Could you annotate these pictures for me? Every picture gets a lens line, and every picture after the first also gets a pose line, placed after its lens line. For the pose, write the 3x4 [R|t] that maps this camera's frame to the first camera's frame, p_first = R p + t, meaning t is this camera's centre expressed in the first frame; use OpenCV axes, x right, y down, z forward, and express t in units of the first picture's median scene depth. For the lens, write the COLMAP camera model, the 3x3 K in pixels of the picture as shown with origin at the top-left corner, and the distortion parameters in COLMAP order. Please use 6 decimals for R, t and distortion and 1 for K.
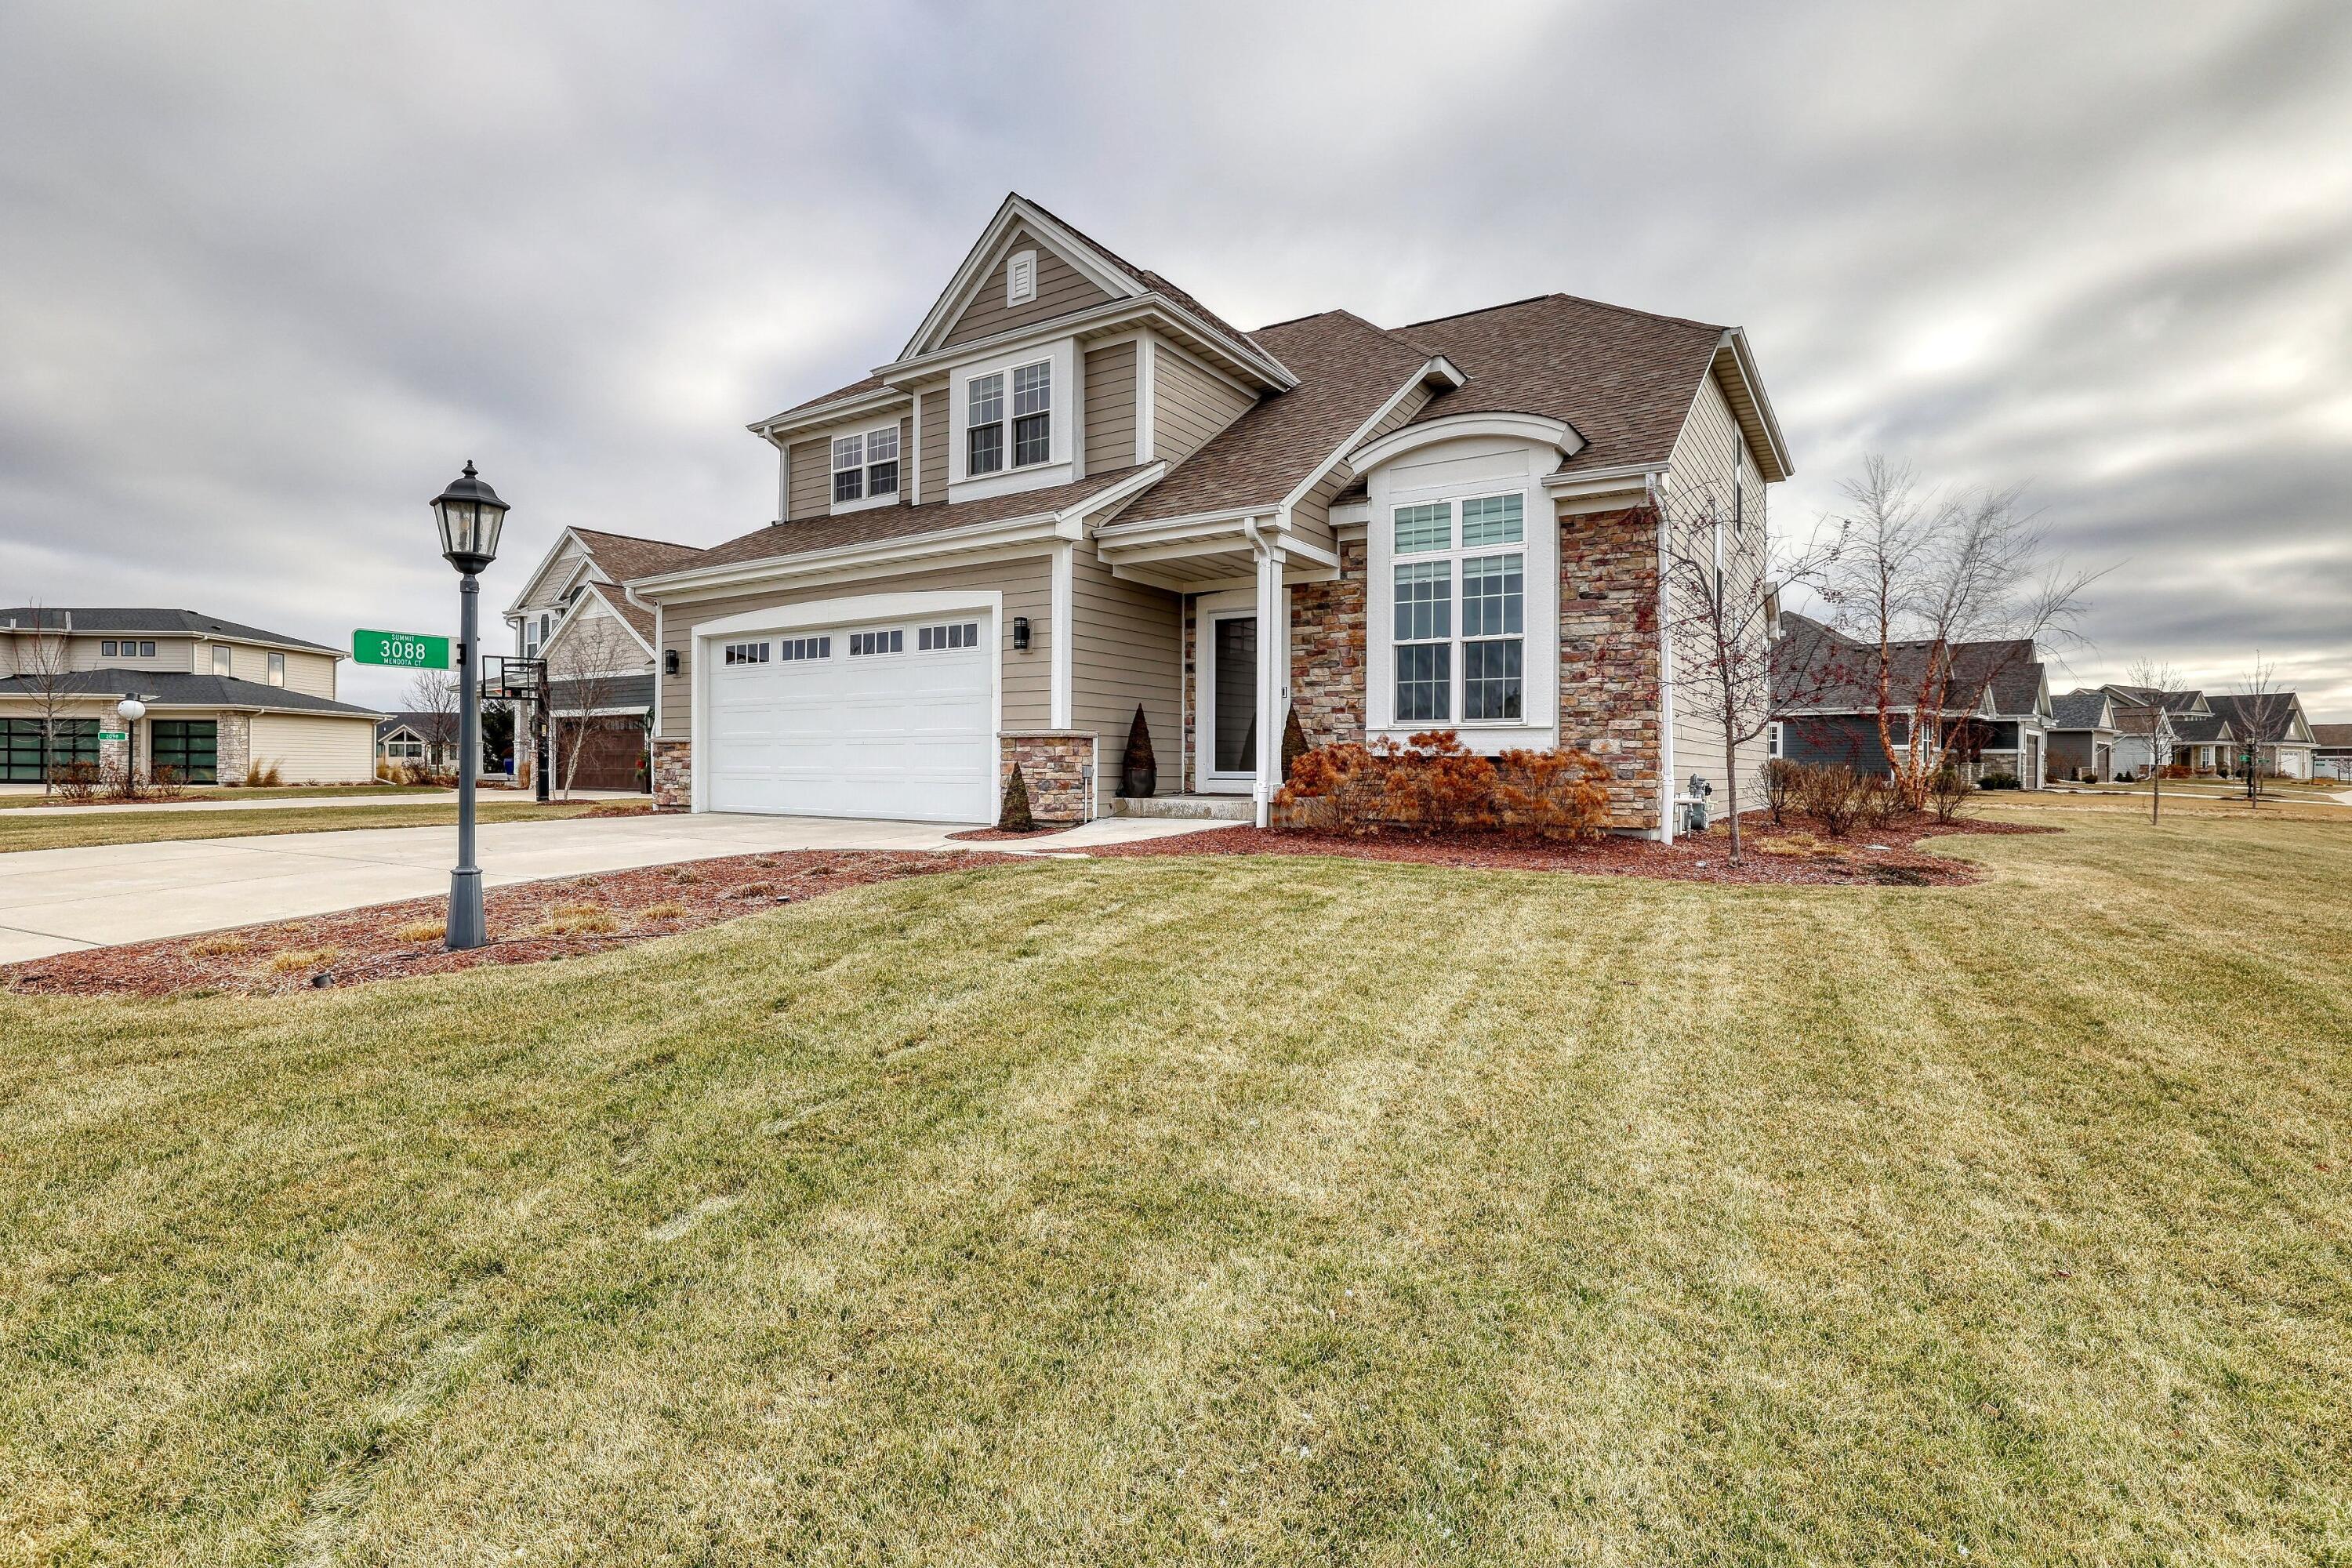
lens RADIAL K [[1167.6, 0, 1167.0], [0, 1167.6, 781.8], [0, 0, 1]] dist [-0.015525, -0.000121]
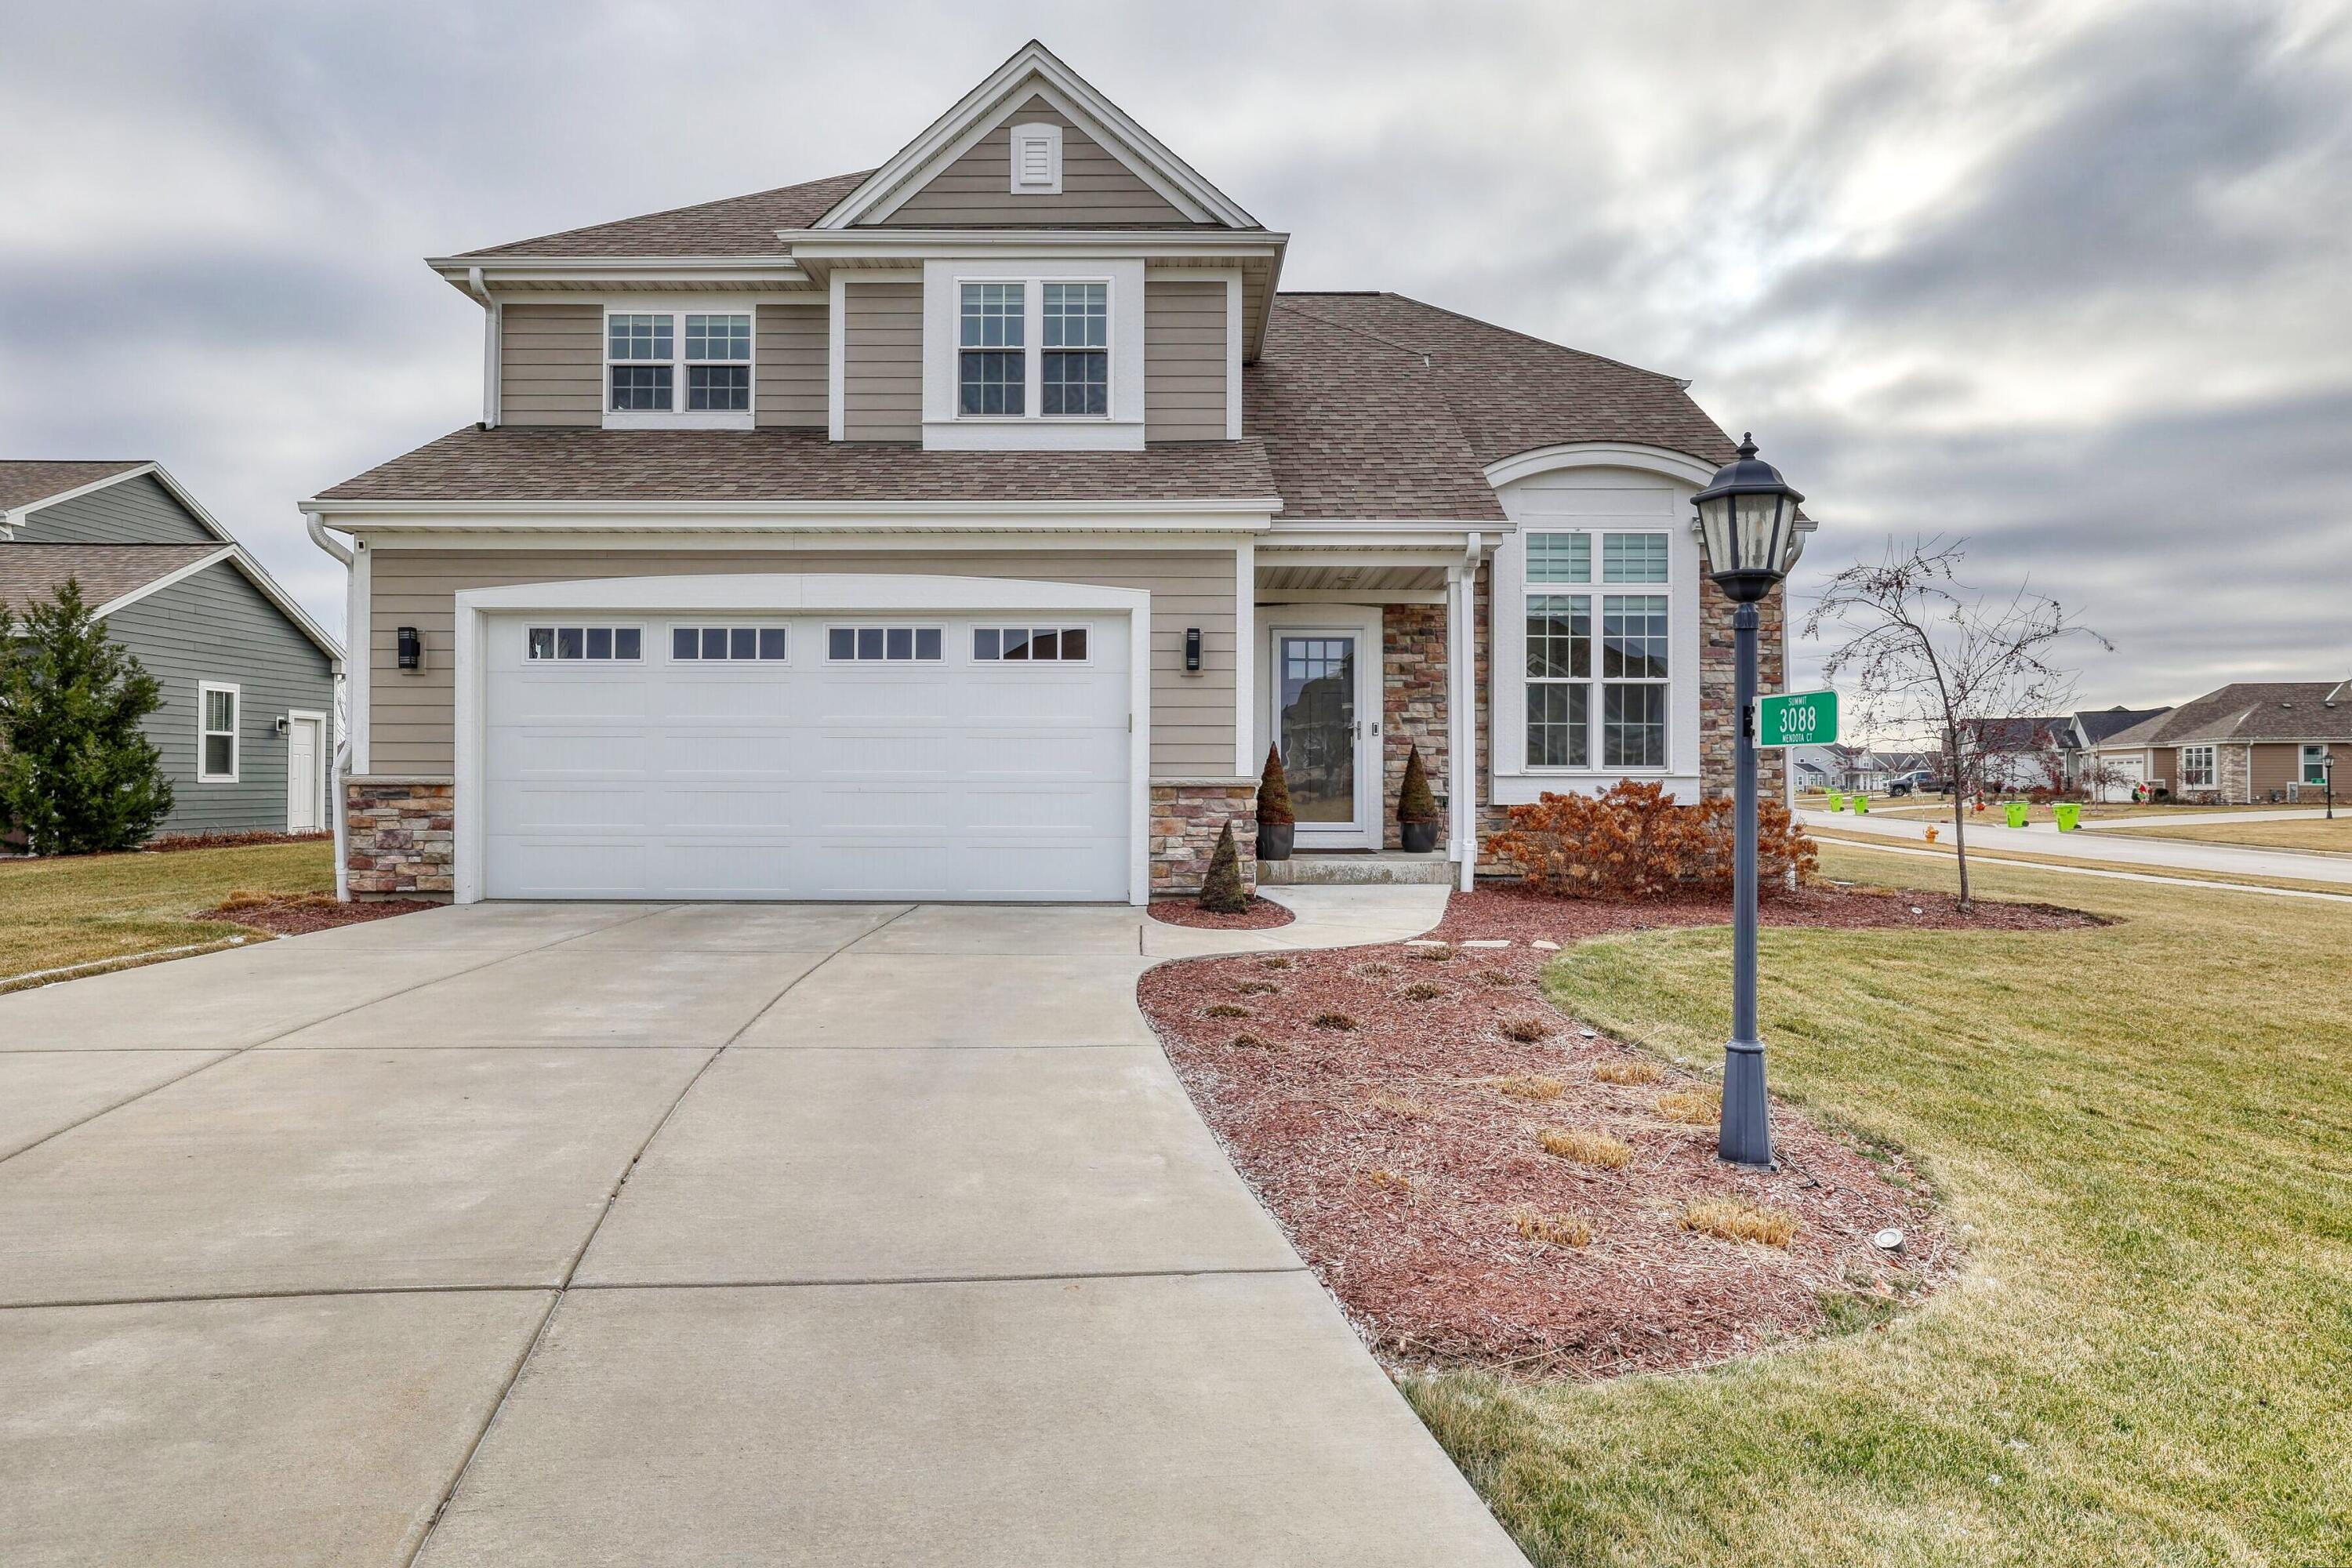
lens RADIAL K [[1406.2, 0, 1175.0], [0, 1406.2, 779.1], [0, 0, 1]] dist [0.000352, -0.001120]
pose [[0.826795, -0.002675, 0.562498, -0.581367], [0.008150, 0.999941, -0.007225, -0.032924], [-0.562445, 0.010558, 0.826767, 0.226192]]
